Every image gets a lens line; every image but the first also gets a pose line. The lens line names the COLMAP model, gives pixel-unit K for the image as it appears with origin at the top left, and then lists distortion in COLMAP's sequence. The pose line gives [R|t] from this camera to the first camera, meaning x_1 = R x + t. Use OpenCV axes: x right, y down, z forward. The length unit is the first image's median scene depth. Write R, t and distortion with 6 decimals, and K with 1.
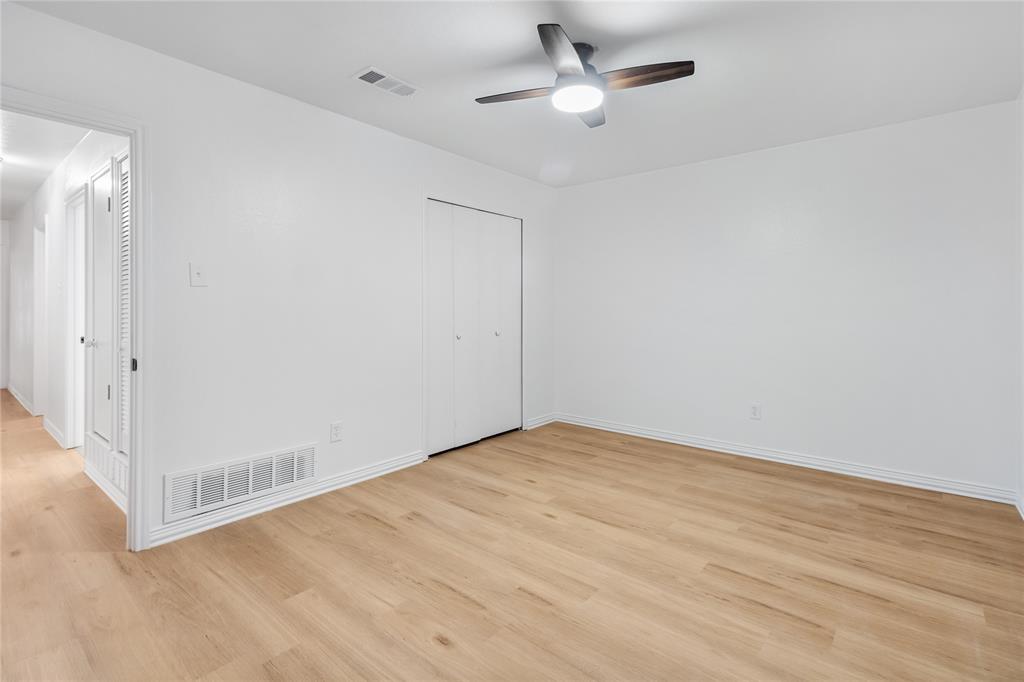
lens RADIAL K [[481.8, 0, 521.2], [0, 481.8, 305.4], [0, 0, 1]] dist [0.003411, 0.000130]
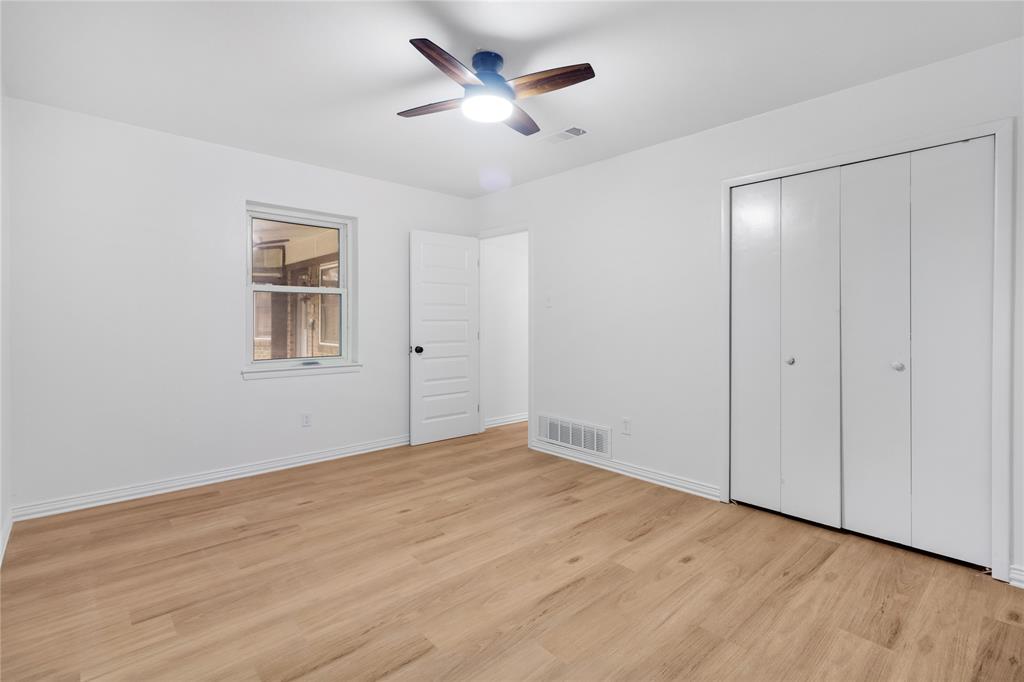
lens RADIAL K [[481.8, 0, 503.2], [0, 481.8, 320.6], [0, 0, 1]] dist [0.003411, 0.000130]
pose [[-0.152366, -0.001351, -0.988323, 0.981204], [0.000079, 0.999999, -0.001380, 0.008578], [0.988324, -0.000288, -0.152366, 1.056297]]
